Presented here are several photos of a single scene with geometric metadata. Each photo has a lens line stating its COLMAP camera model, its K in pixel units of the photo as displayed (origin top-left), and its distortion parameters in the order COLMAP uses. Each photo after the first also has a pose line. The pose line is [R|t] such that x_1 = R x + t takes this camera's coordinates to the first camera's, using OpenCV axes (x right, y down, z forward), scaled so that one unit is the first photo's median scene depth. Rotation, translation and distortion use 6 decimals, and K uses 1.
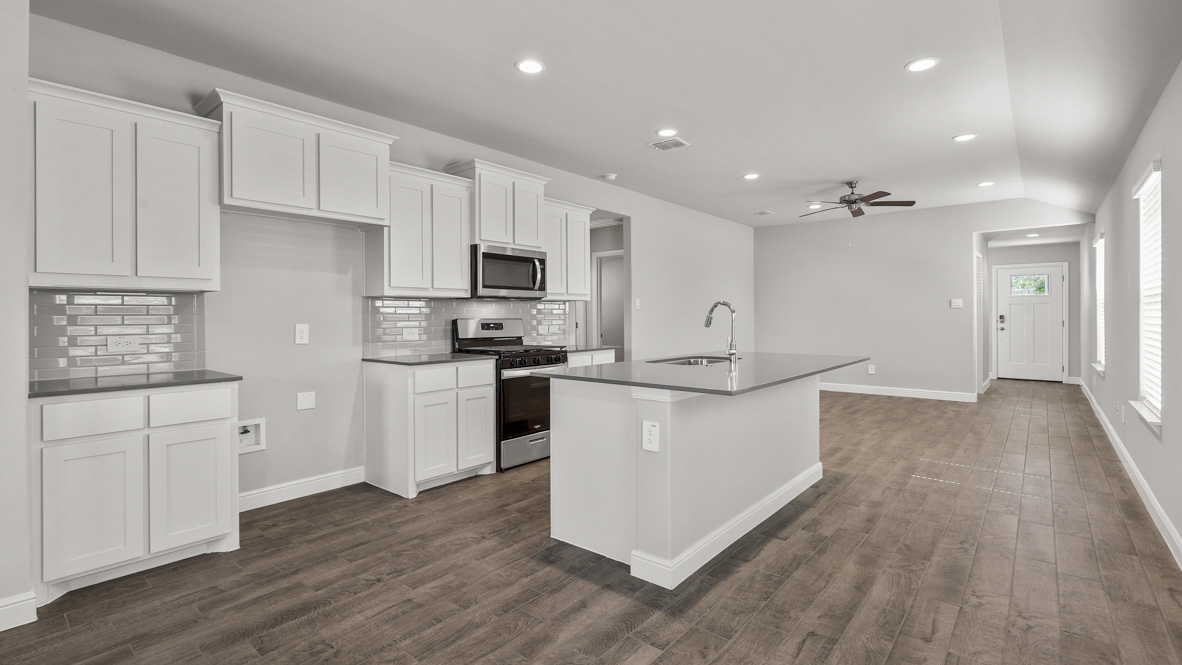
lens RADIAL K [[532.4, 0, 597.4], [0, 532.4, 313.3], [0, 0, 1]] dist [-0.002151, 0.000406]
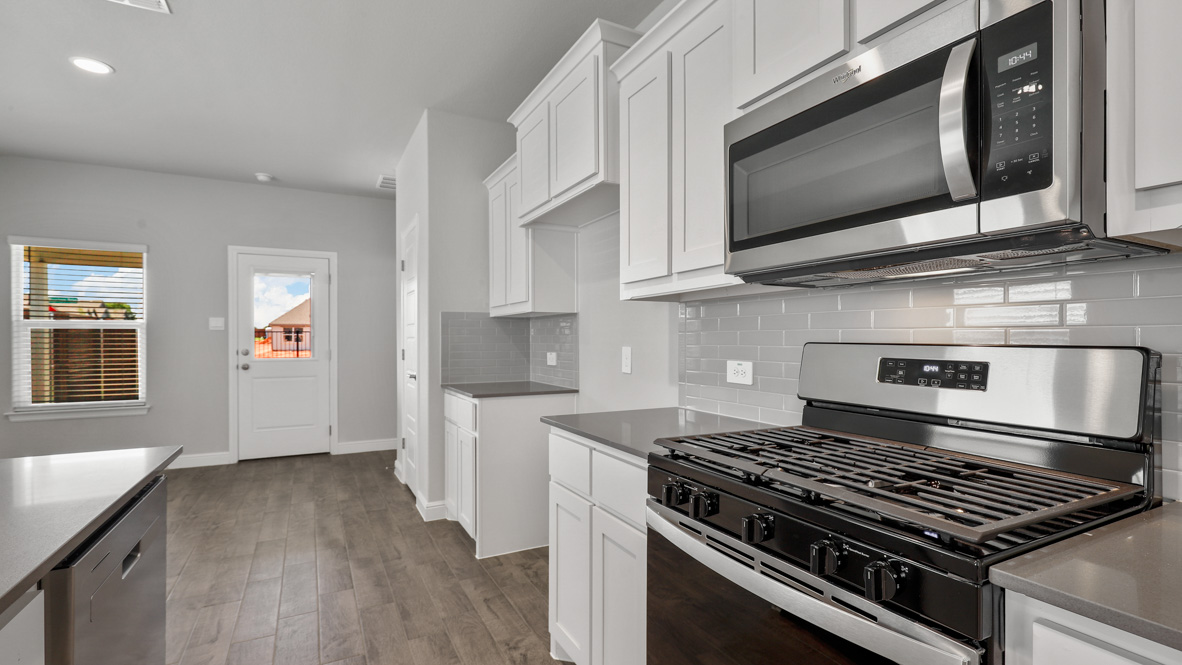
lens RADIAL K [[532.4, 0, 588.5], [0, 532.4, 336.6], [0, 0, 1]] dist [-0.002151, 0.000406]
pose [[-0.385583, 0.003674, -0.922666, 0.189876], [0.008496, 0.999964, 0.000431, 0.007315], [0.922634, -0.007673, -0.385601, 1.500310]]
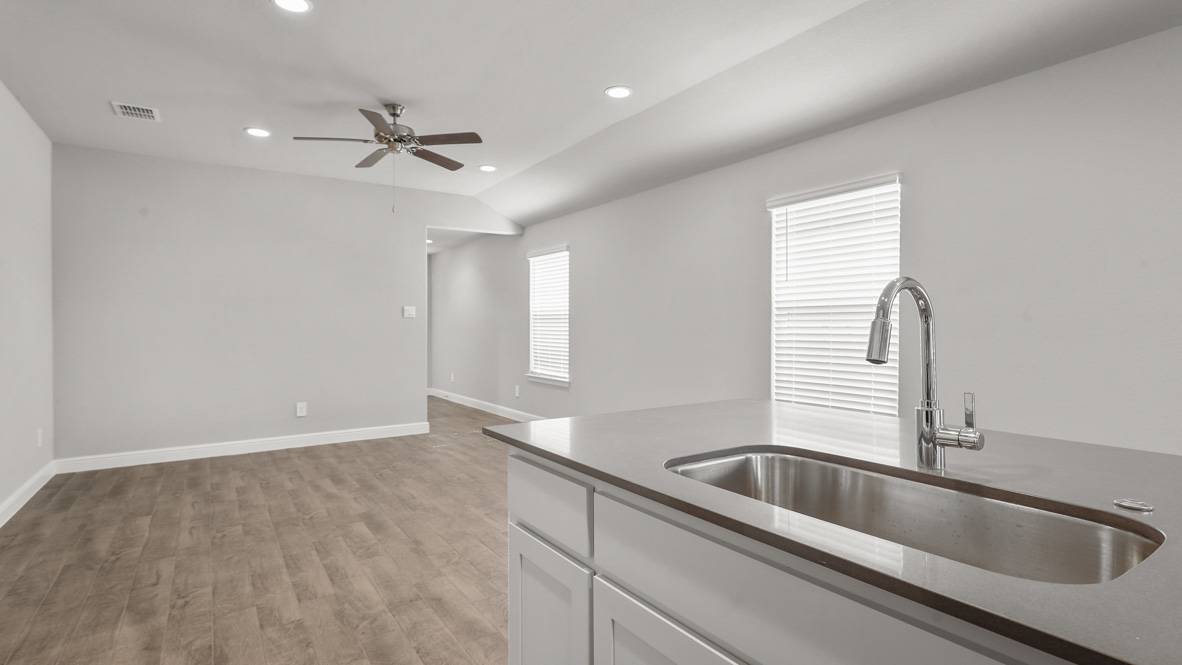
lens RADIAL K [[568.7, 0, 590.7], [0, 568.7, 325.0], [0, 0, 1]] dist [-0.009724, -0.000210]
pose [[0.284585, 0.005365, 0.958636, -0.153428], [-0.003213, 0.999984, -0.004642, 0.009220], [-0.958645, -0.001759, 0.284598, 1.272915]]
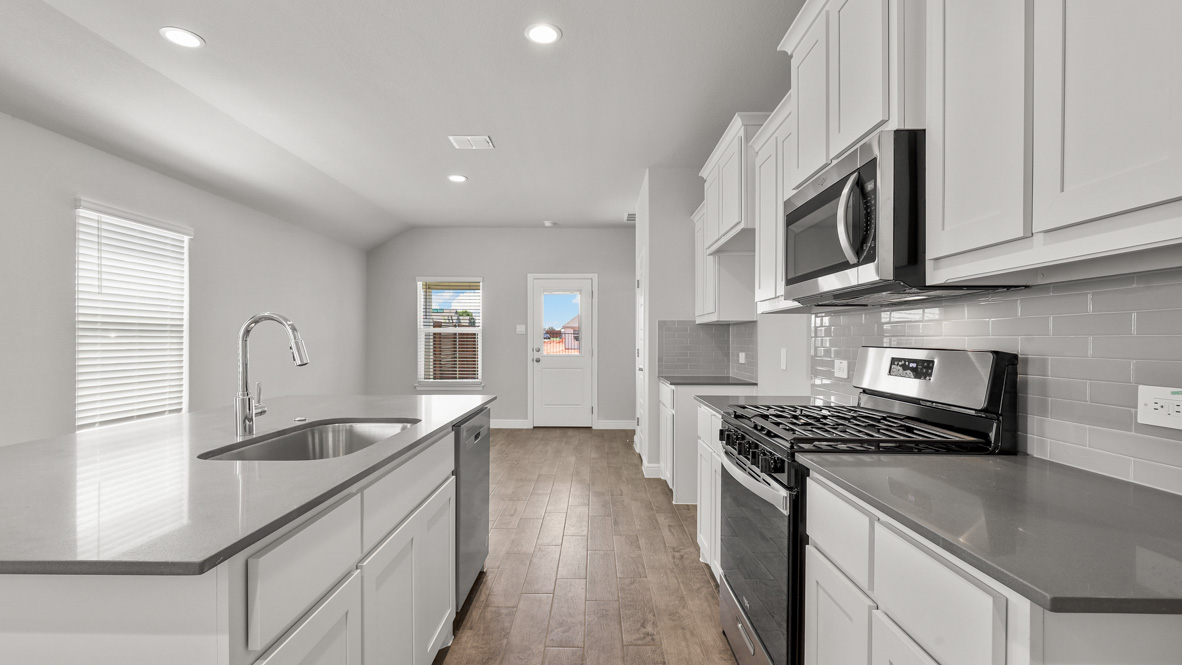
lens RADIAL K [[532.4, 0, 587.3], [0, 532.4, 333.5], [0, 0, 1]] dist [-0.002151, 0.000406]
pose [[-0.779461, -0.001653, -0.626449, 0.366318], [0.006306, 0.999925, -0.010485, 0.003002], [0.626419, -0.012123, -0.779392, 1.835407]]
